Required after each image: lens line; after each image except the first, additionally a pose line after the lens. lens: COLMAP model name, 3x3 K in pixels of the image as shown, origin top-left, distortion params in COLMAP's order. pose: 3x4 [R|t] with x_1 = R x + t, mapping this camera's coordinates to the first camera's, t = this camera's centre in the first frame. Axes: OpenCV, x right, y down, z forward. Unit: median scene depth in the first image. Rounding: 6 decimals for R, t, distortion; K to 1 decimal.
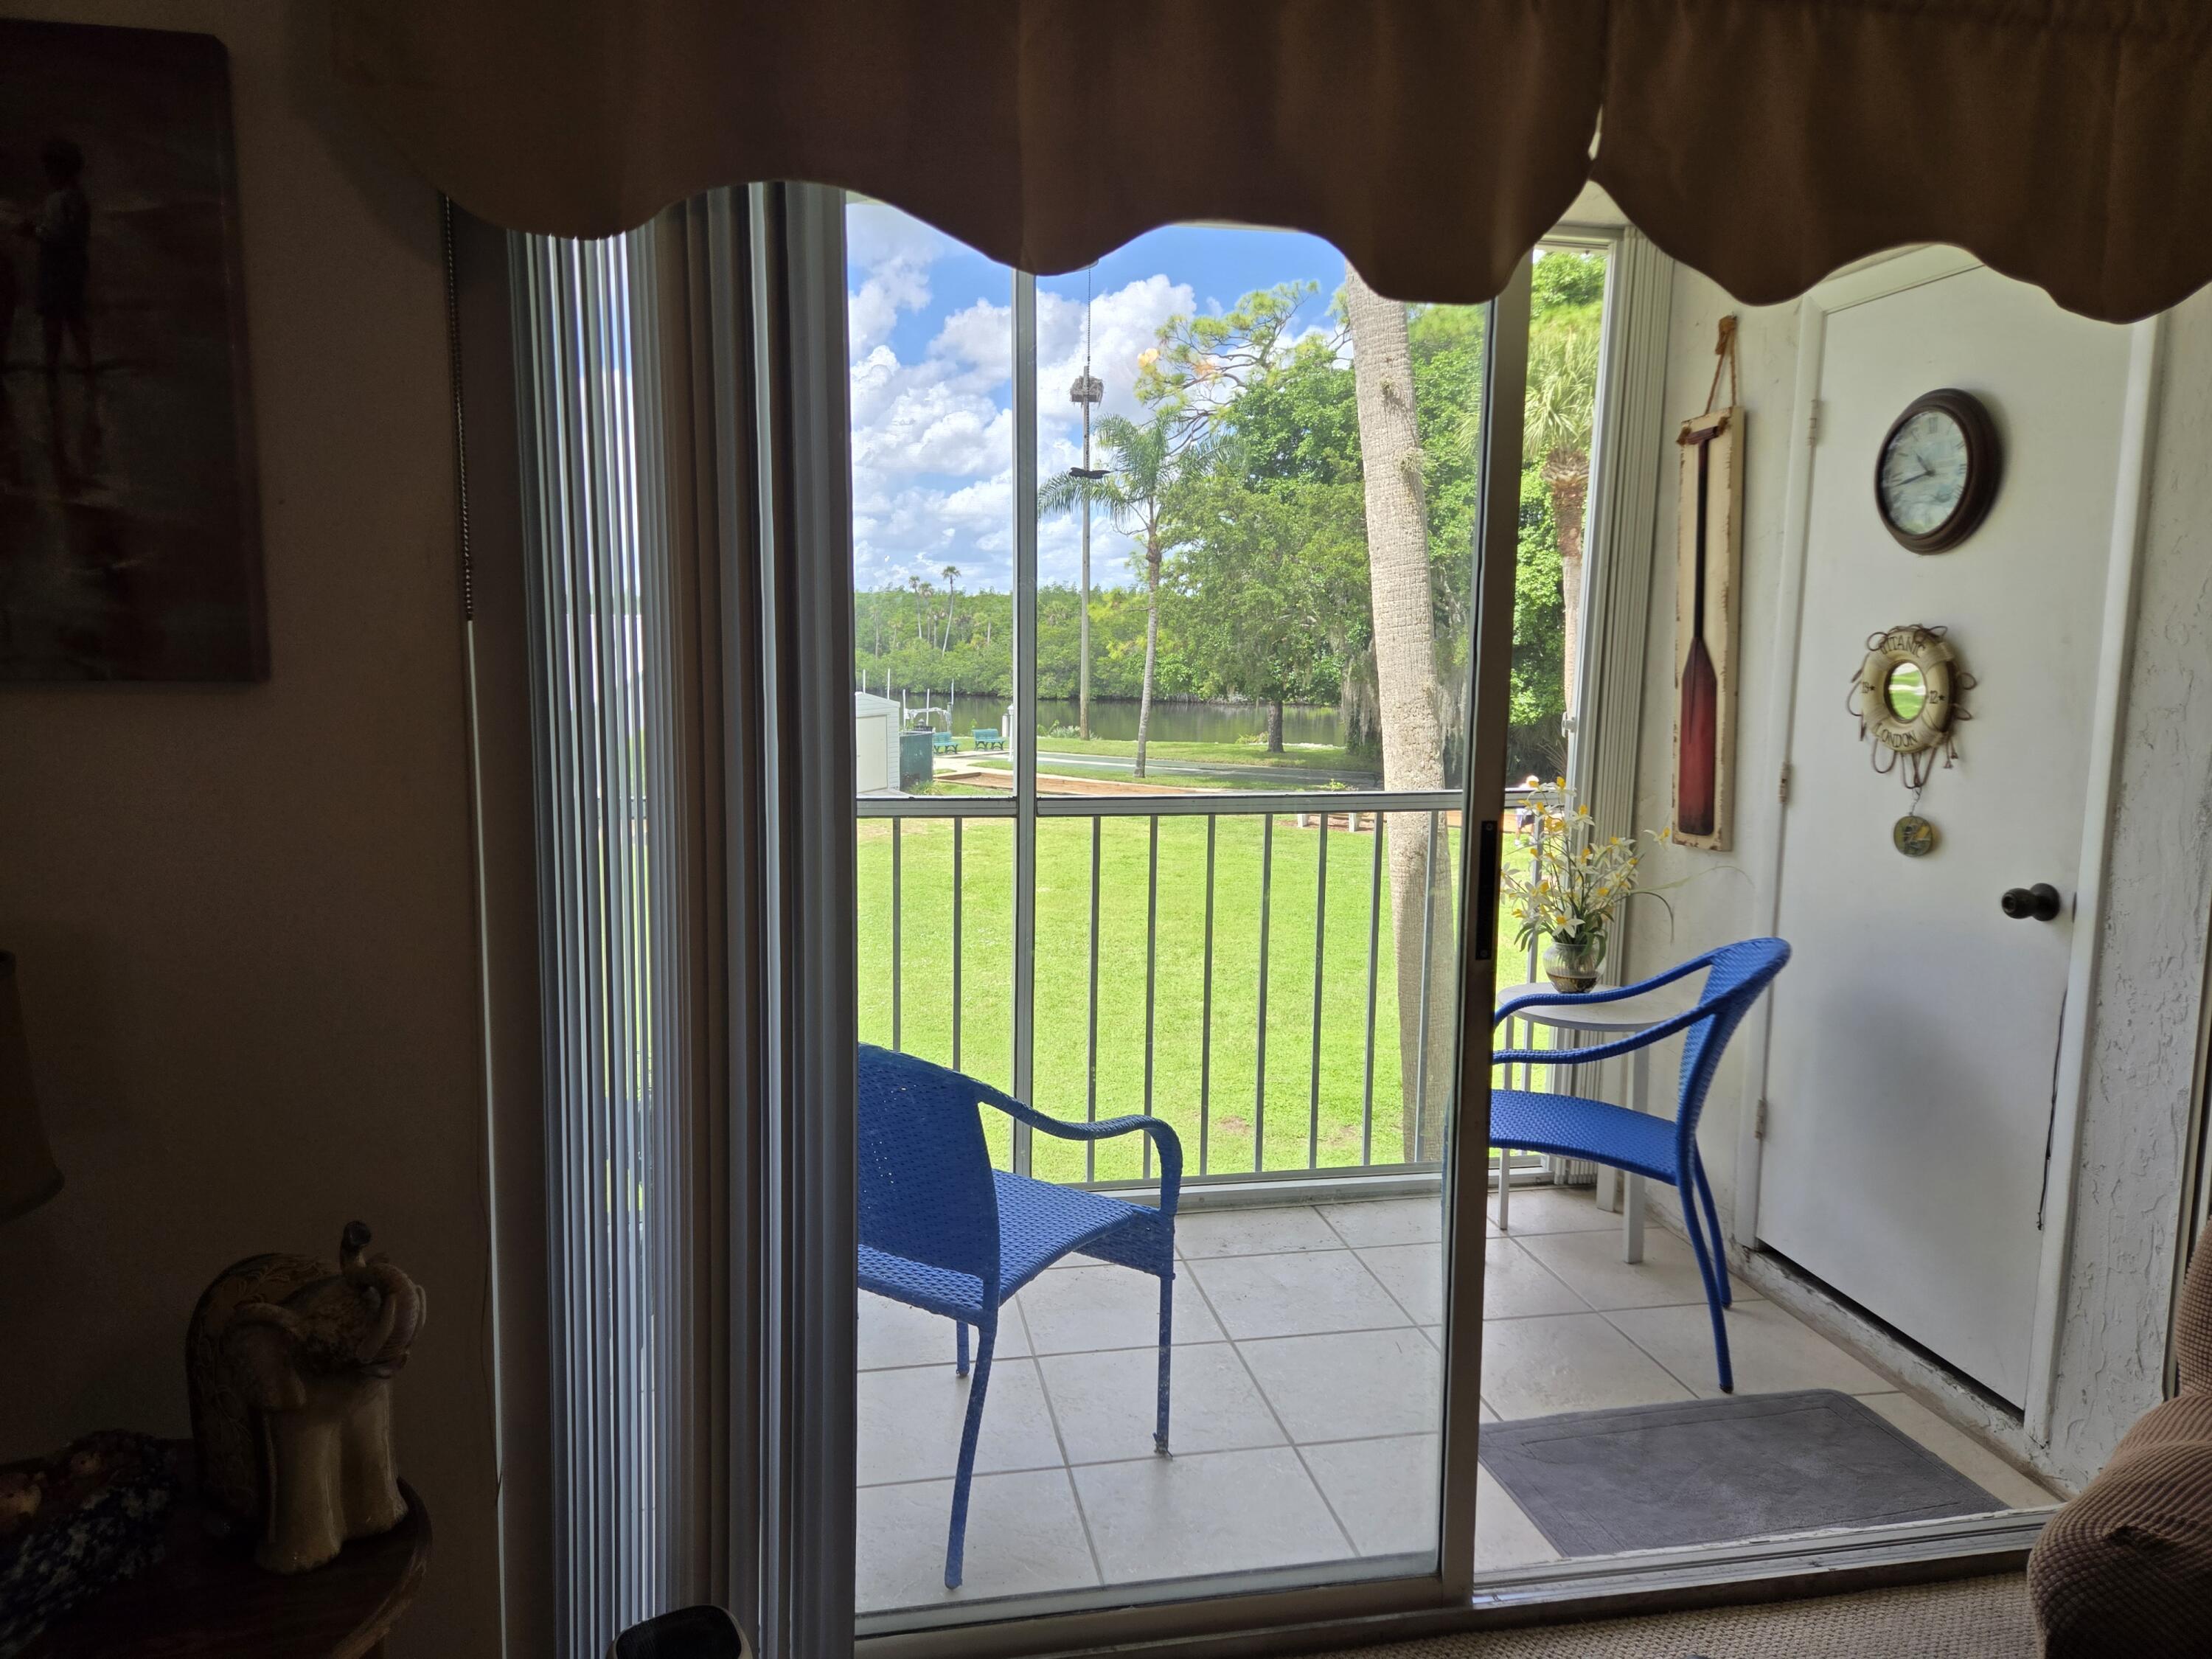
lens RADIAL K [[1473.7, 0, 1110.3], [0, 1473.7, 828.7], [0, 0, 1]] dist [0.040374, -0.009256]
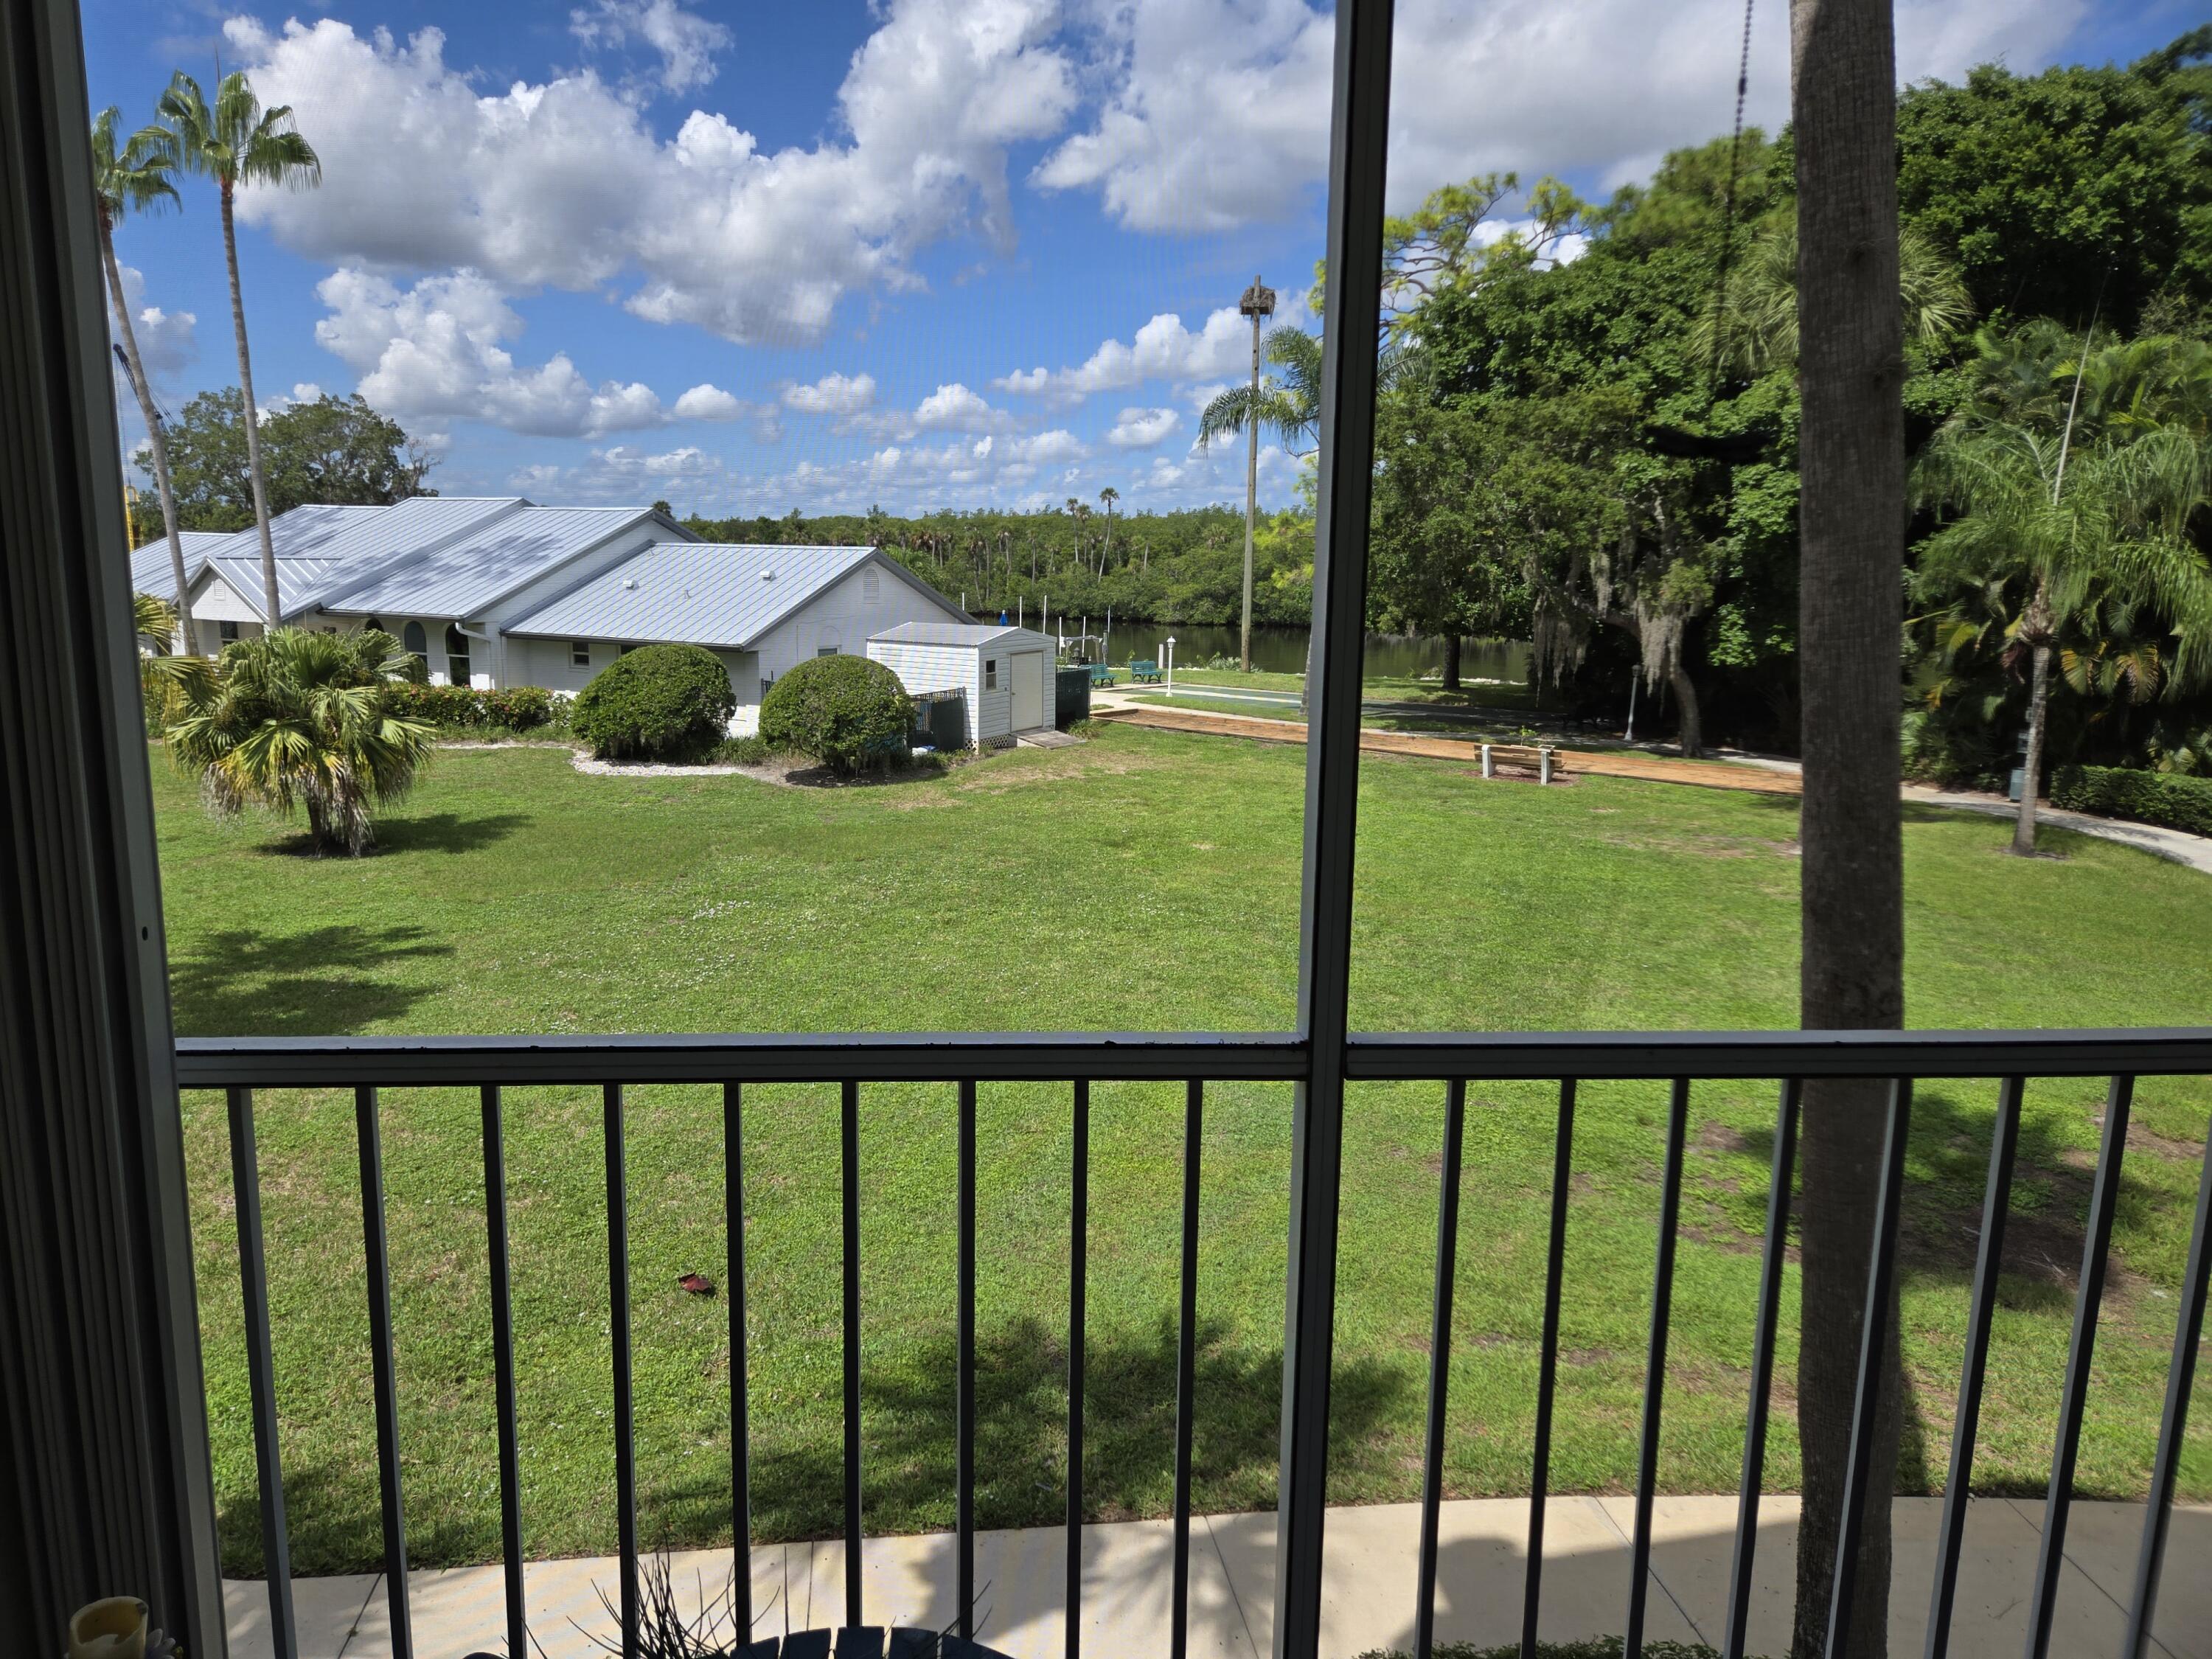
lens RADIAL K [[1473.7, 0, 1079.6], [0, 1473.7, 822.8], [0, 0, 1]] dist [0.040374, -0.009256]
pose [[0.992231, 0.023998, -0.122072, -0.007146], [-0.018079, 0.998617, 0.049370, -0.010771], [0.123088, -0.046780, 0.991293, 0.041230]]
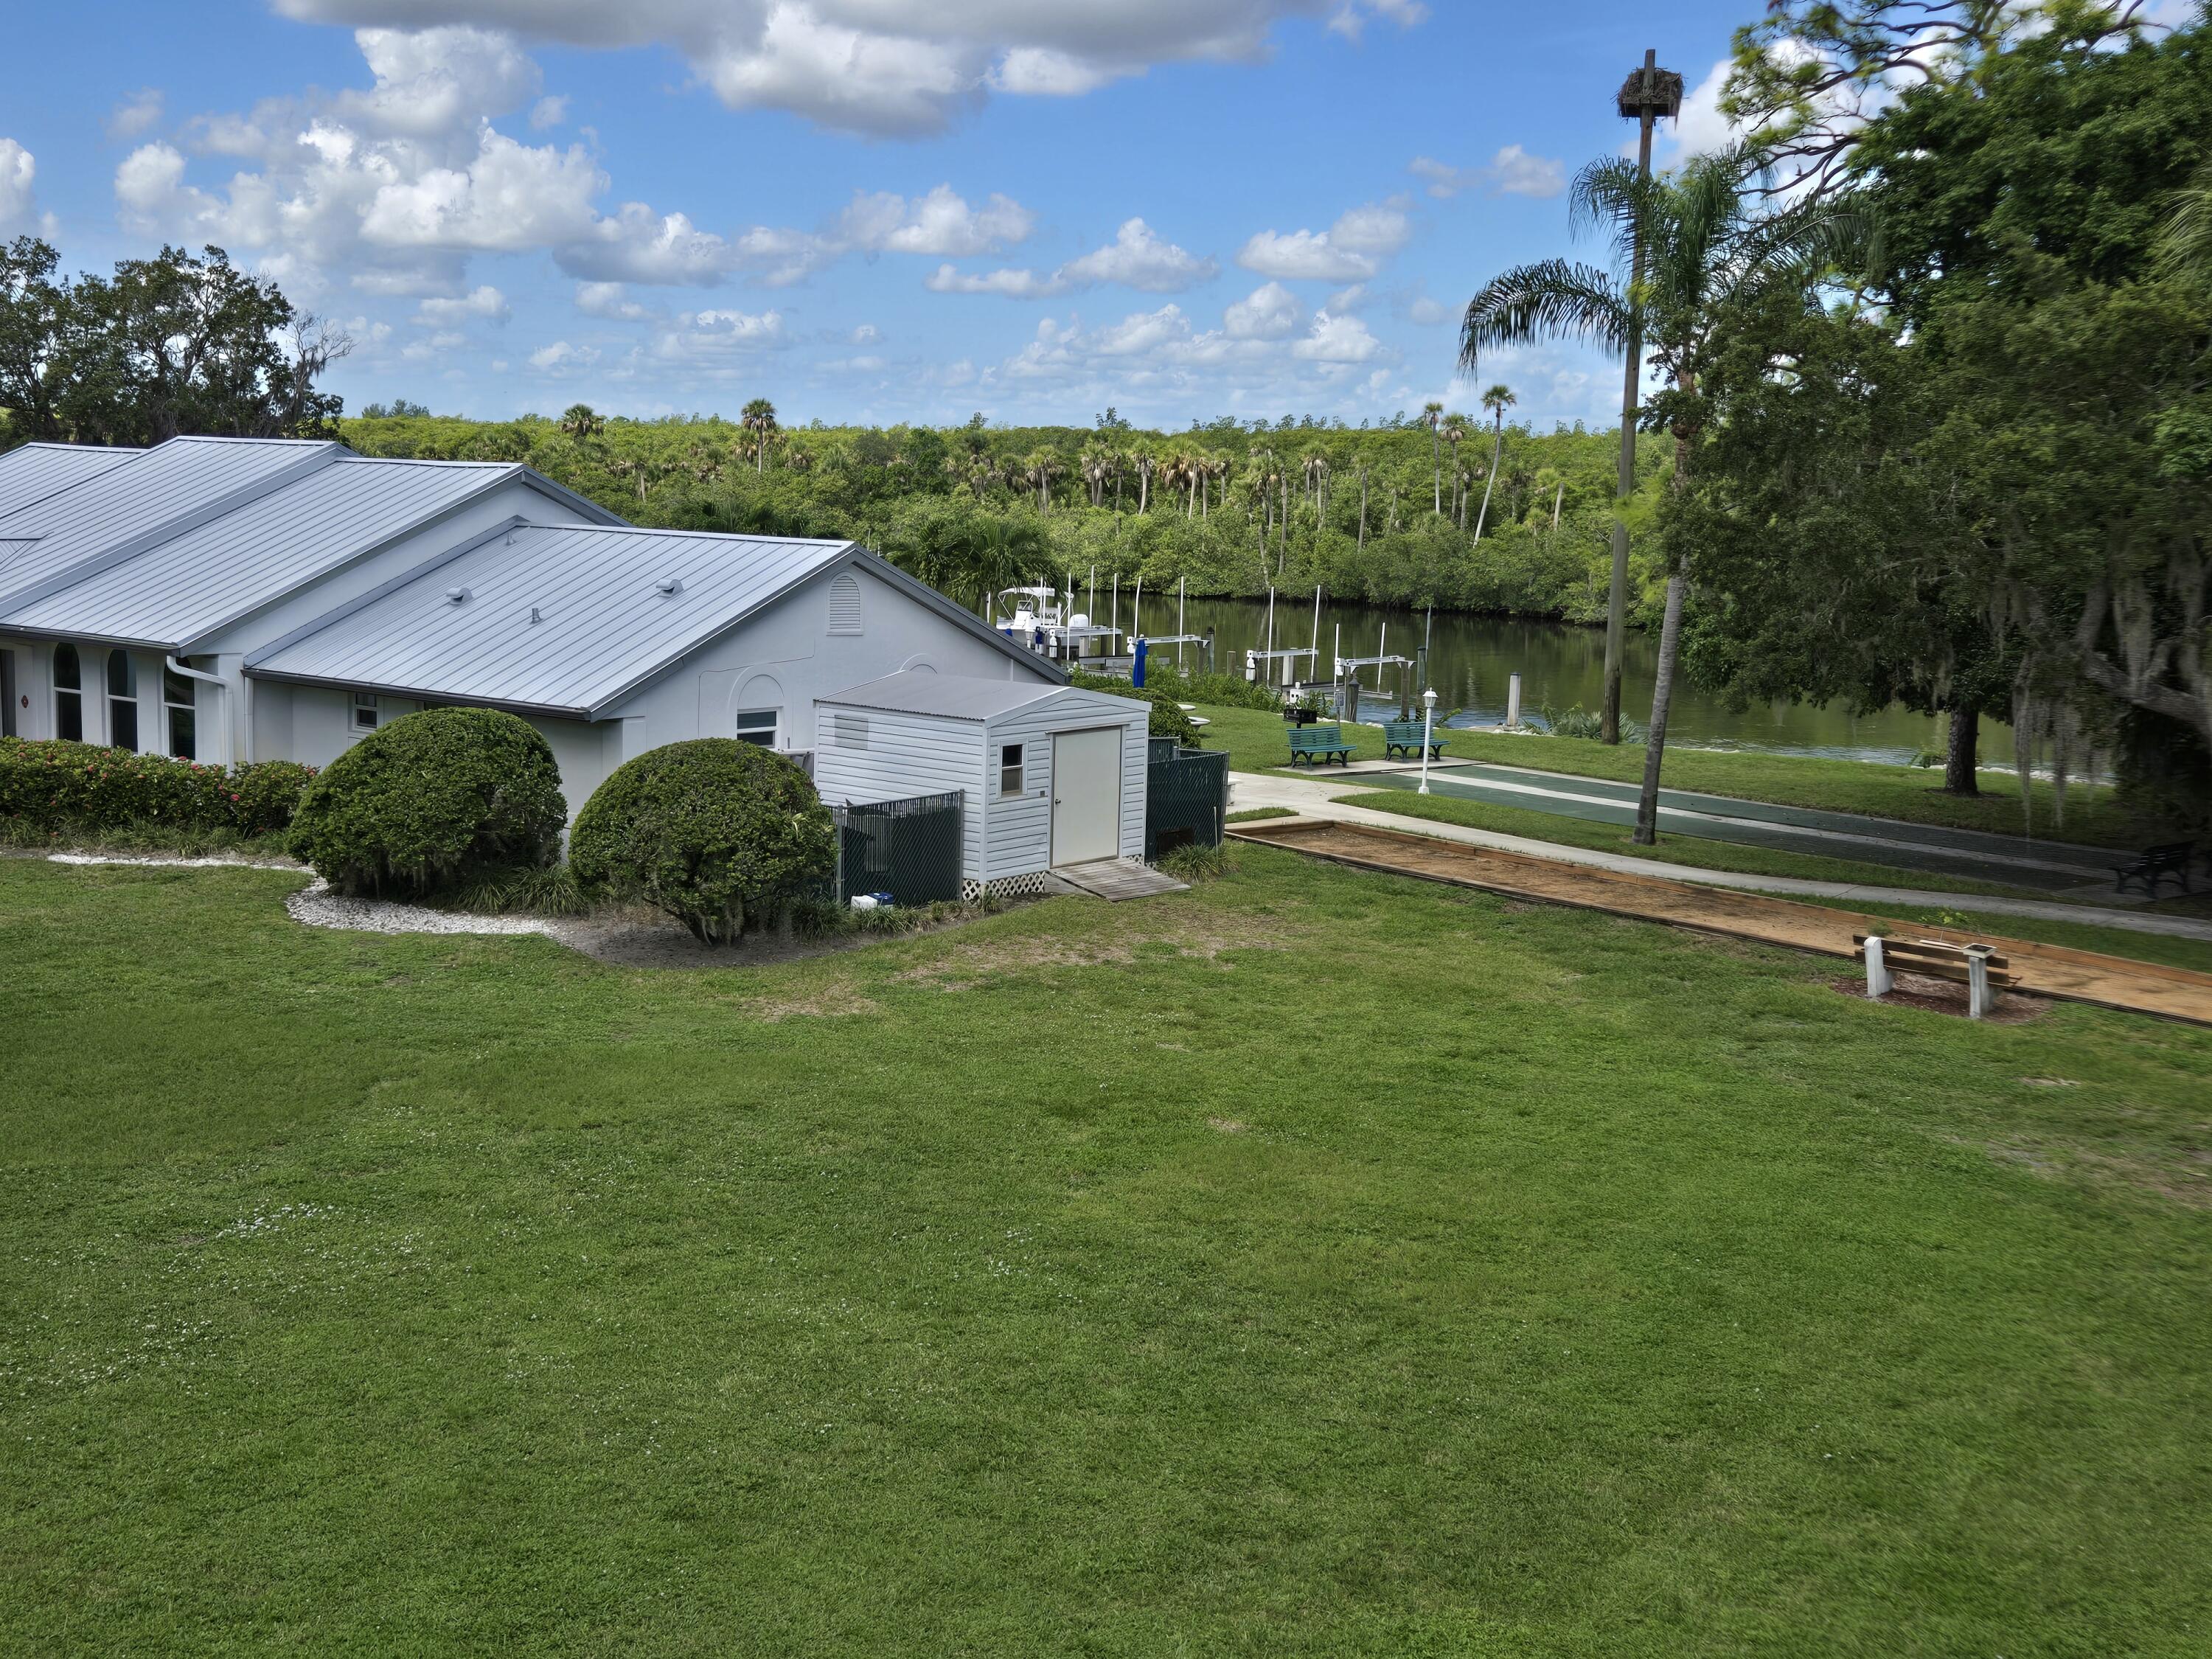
lens RADIAL K [[2533.6, 0, 1107.0], [0, 2533.6, 830.0], [0, 0, 1]] dist [0.038597, 0.000000]
pose [[0.958442, 0.056776, -0.279582, 0.090735], [-0.054864, 0.998386, 0.014667, -0.043078], [0.279964, 0.001282, 0.960010, 0.076525]]
